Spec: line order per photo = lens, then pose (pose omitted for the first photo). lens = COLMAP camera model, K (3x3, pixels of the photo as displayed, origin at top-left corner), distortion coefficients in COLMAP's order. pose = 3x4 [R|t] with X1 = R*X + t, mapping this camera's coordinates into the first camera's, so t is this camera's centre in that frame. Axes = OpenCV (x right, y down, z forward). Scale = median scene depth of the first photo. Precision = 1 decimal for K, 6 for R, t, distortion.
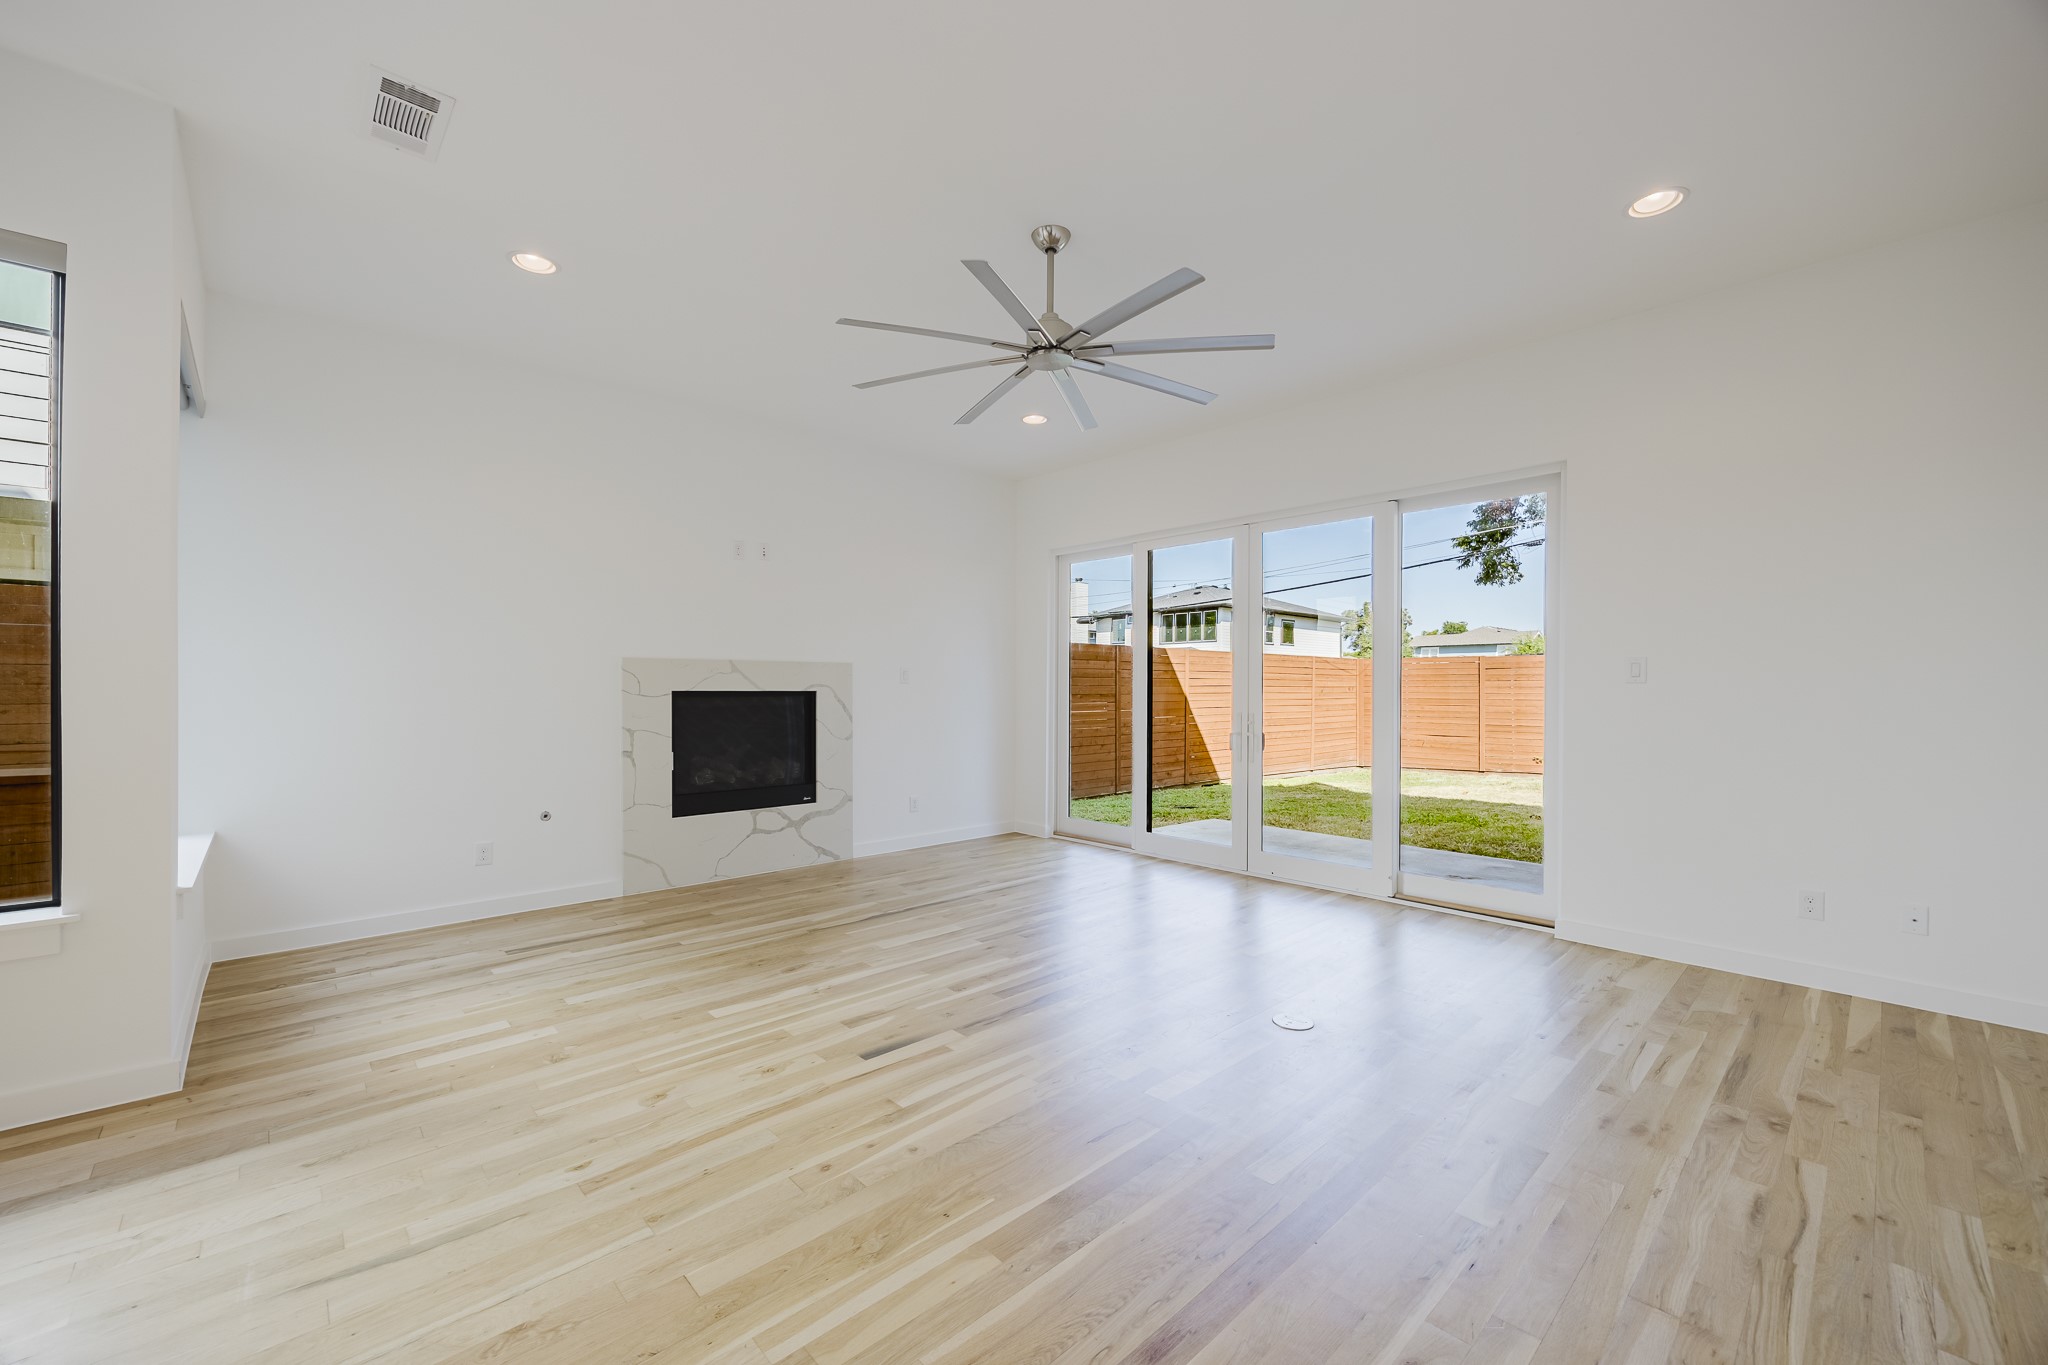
lens RADIAL K [[783.7, 0, 1018.2], [0, 783.7, 683.4], [0, 0, 1]] dist [-0.001001, -0.000230]
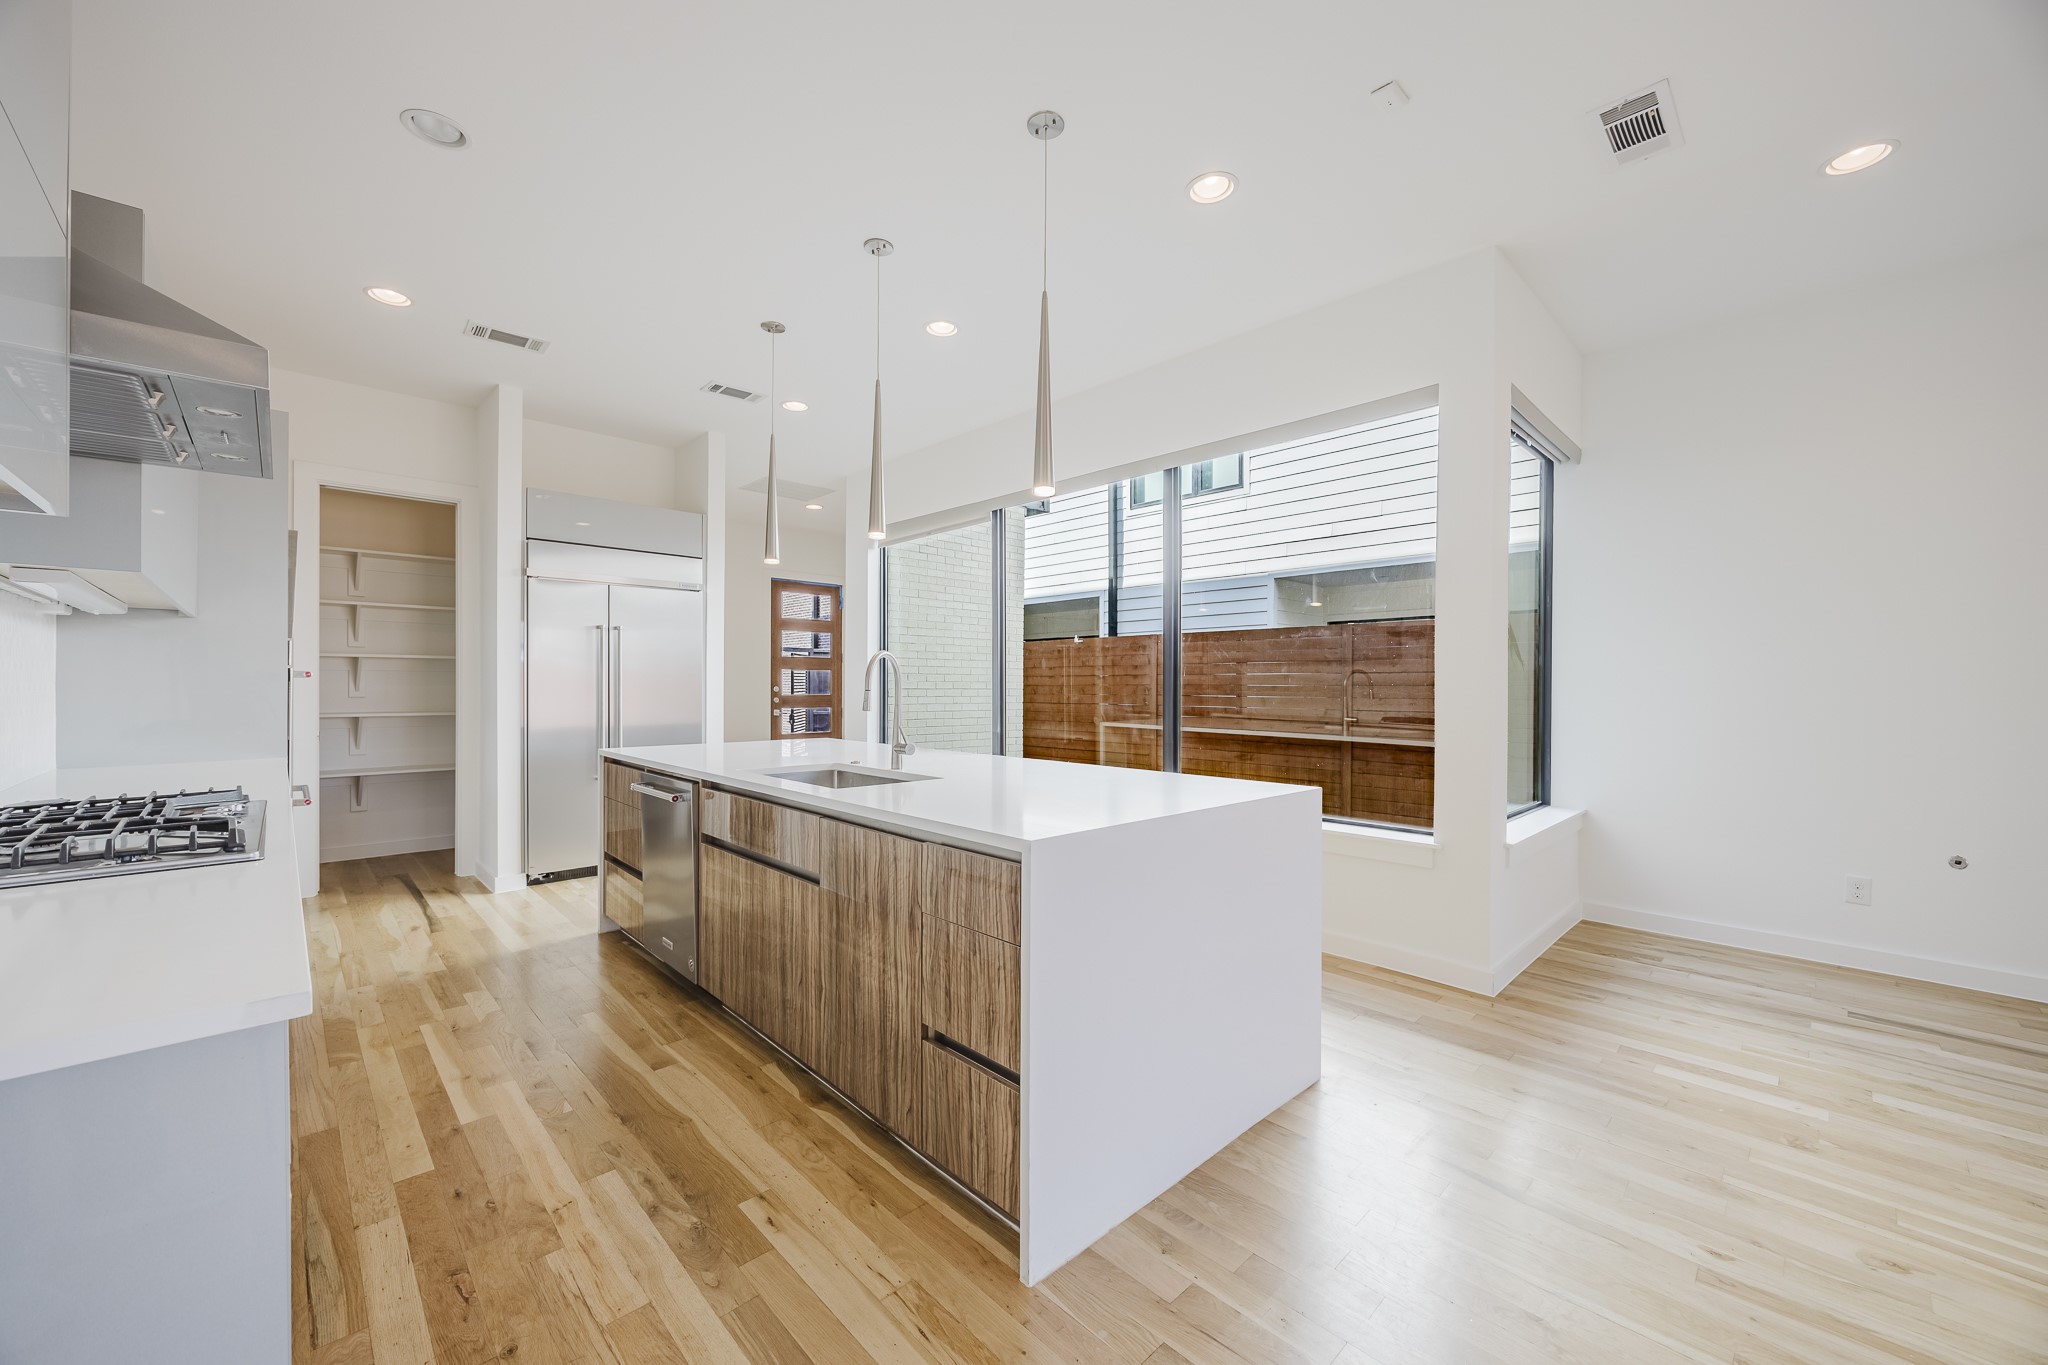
lens RADIAL K [[783.7, 0, 1021.8], [0, 783.7, 684.9], [0, 0, 1]] dist [-0.001001, -0.000230]
pose [[0.031344, -0.002195, -0.999506, 0.161848], [0.000575, 0.999997, -0.002178, 0.005126], [0.999508, -0.000506, 0.031346, 0.143653]]
